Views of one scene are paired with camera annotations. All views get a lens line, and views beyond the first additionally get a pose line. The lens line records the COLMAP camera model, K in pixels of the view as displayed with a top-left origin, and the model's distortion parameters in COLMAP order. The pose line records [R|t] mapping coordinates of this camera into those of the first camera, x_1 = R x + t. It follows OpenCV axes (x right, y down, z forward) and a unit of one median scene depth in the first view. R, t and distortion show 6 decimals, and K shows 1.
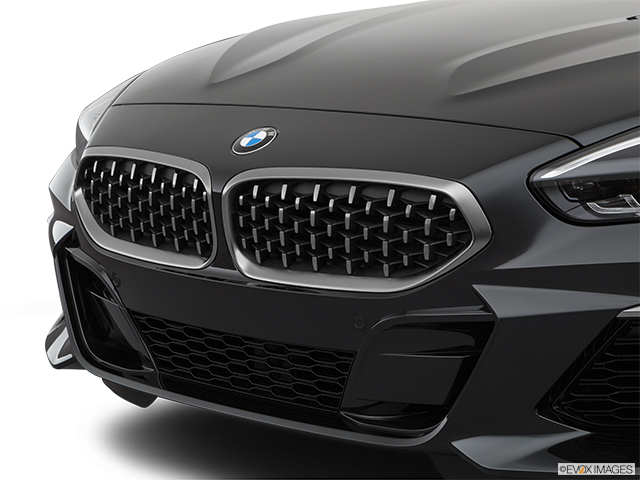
lens RADIAL K [[1811.6, 0, 317.9], [0, 1811.6, 240.1], [0, 0, 1]] dist [0.075691, 0.000000]
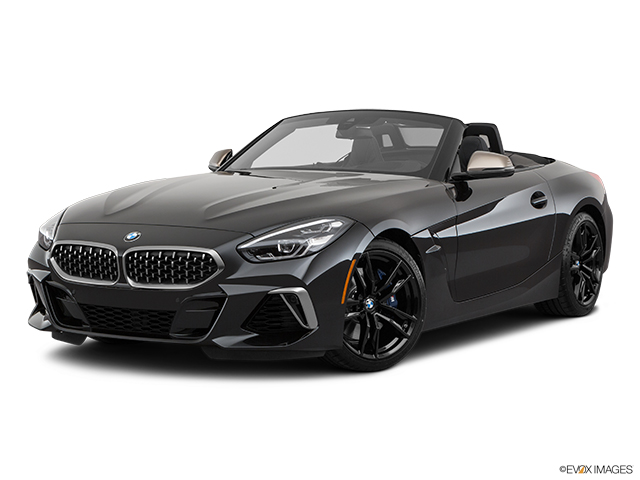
lens RADIAL K [[1600.9, 0, 318.4], [0, 1600.9, 244.1], [0, 0, 1]] dist [-0.028283, 0.000000]
pose [[0.975980, -0.015592, 0.217302, -0.298580], [0.027376, 0.998307, -0.051321, 0.090934], [-0.216134, 0.056038, 0.974754, -1.460850]]
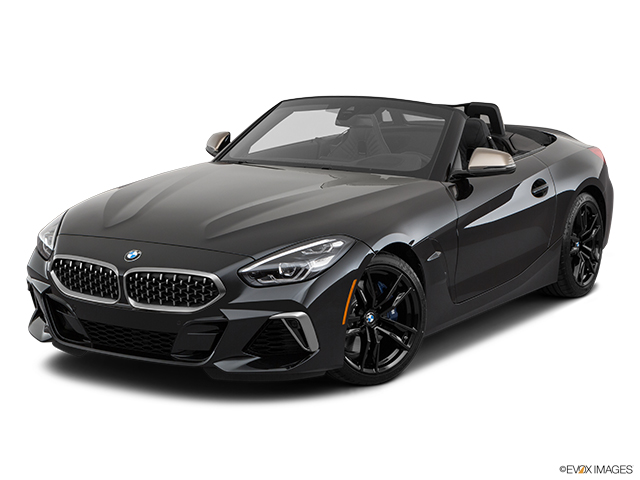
lens RADIAL K [[1641.1, 0, 321.7], [0, 1641.1, 242.9], [0, 0, 1]] dist [-0.065757, 0.000000]
pose [[0.974236, -0.033104, 0.223090, -0.321447], [0.025399, 0.998981, 0.037316, -0.166272], [-0.224098, -0.030689, 0.974083, -1.514857]]
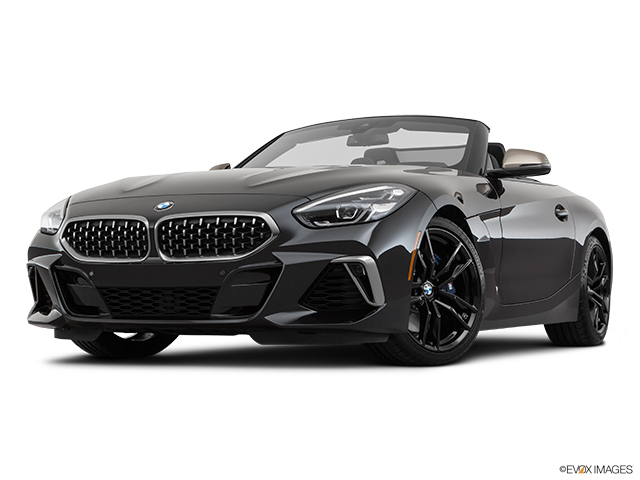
lens RADIAL K [[1415.5, 0, 315.0], [0, 1415.5, 238.6], [0, 0, 1]] dist [0.060533, 0.000000]
pose [[0.948847, 0.010516, 0.315562, -0.450001], [0.043653, 0.985478, -0.164097, 0.310805], [-0.312705, 0.169478, 0.934608, -0.802242]]
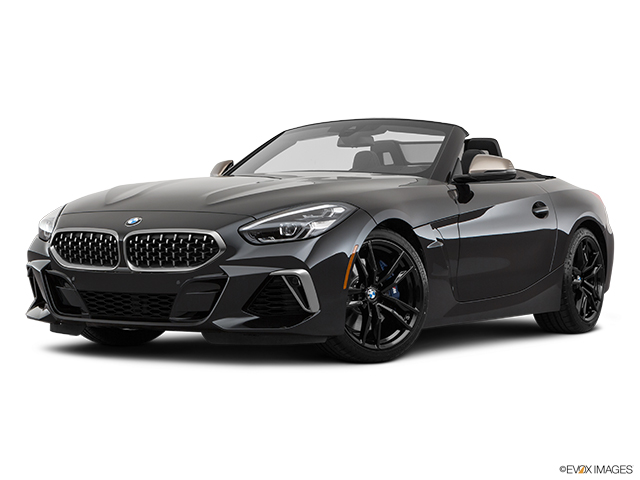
lens RADIAL K [[1600.9, 0, 322.4], [0, 1600.9, 234.8], [0, 0, 1]] dist [-0.028283, 0.000000]
pose [[0.974876, 0.004999, 0.222690, -0.306203], [0.022662, 0.992334, -0.121487, 0.273368], [-0.221590, 0.123482, 0.967290, -1.429210]]
